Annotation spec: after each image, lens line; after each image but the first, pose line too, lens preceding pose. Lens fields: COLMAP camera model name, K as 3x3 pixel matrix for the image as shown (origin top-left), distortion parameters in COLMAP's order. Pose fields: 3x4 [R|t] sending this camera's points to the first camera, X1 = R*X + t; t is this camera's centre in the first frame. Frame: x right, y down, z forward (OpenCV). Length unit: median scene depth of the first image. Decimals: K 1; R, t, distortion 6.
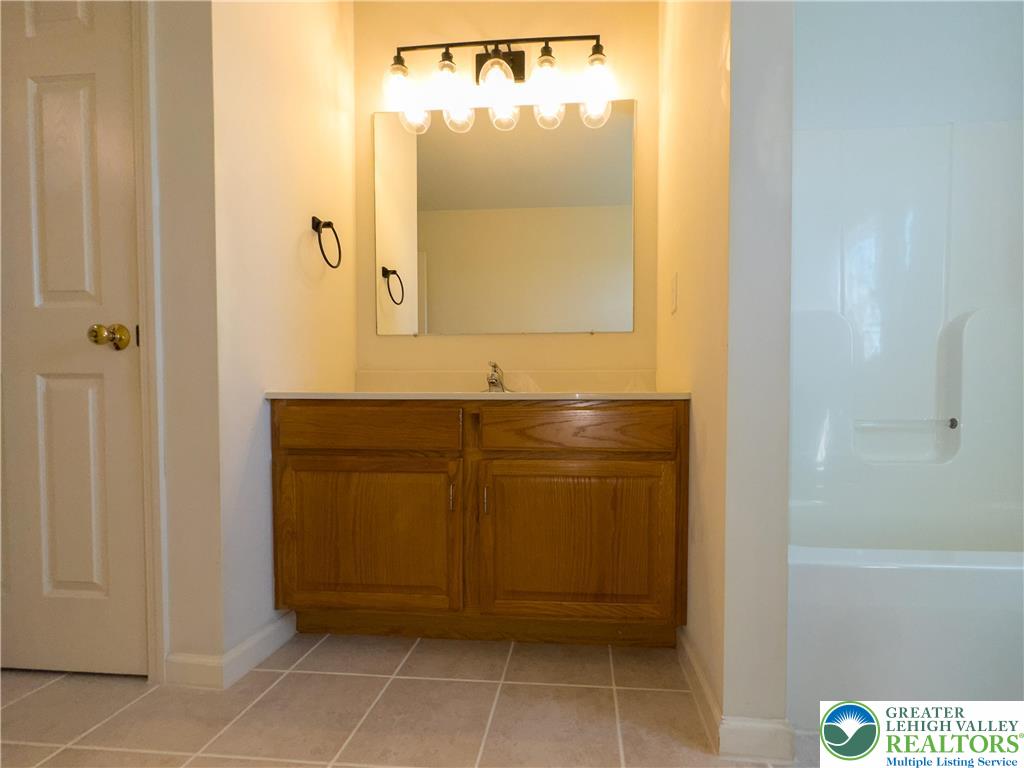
lens RADIAL K [[411.9, 0, 513.8], [0, 411.9, 418.6], [0, 0, 1]] dist [-0.001961, -0.000094]
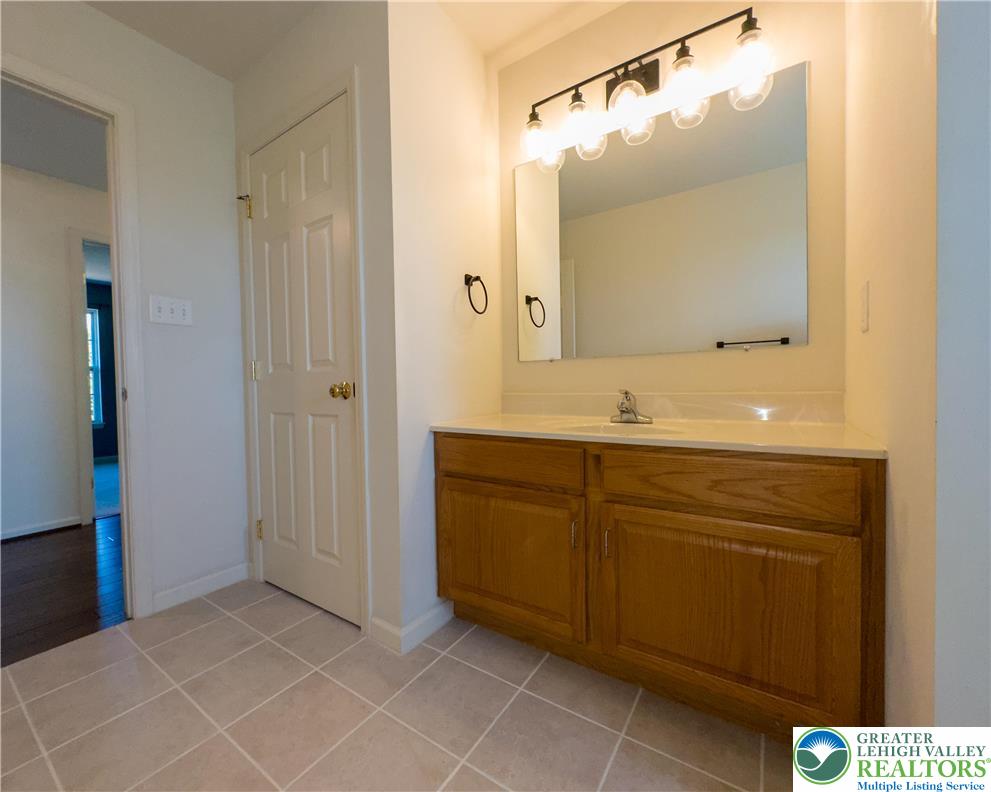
lens RADIAL K [[377.2, 0, 475.7], [0, 377.2, 395.0], [0, 0, 1]] dist [0.000224, -0.000028]
pose [[0.879570, -0.010634, -0.475651, 0.089596], [0.010848, 0.999939, -0.002295, -0.162692], [0.475646, -0.003141, 0.879631, 0.028178]]
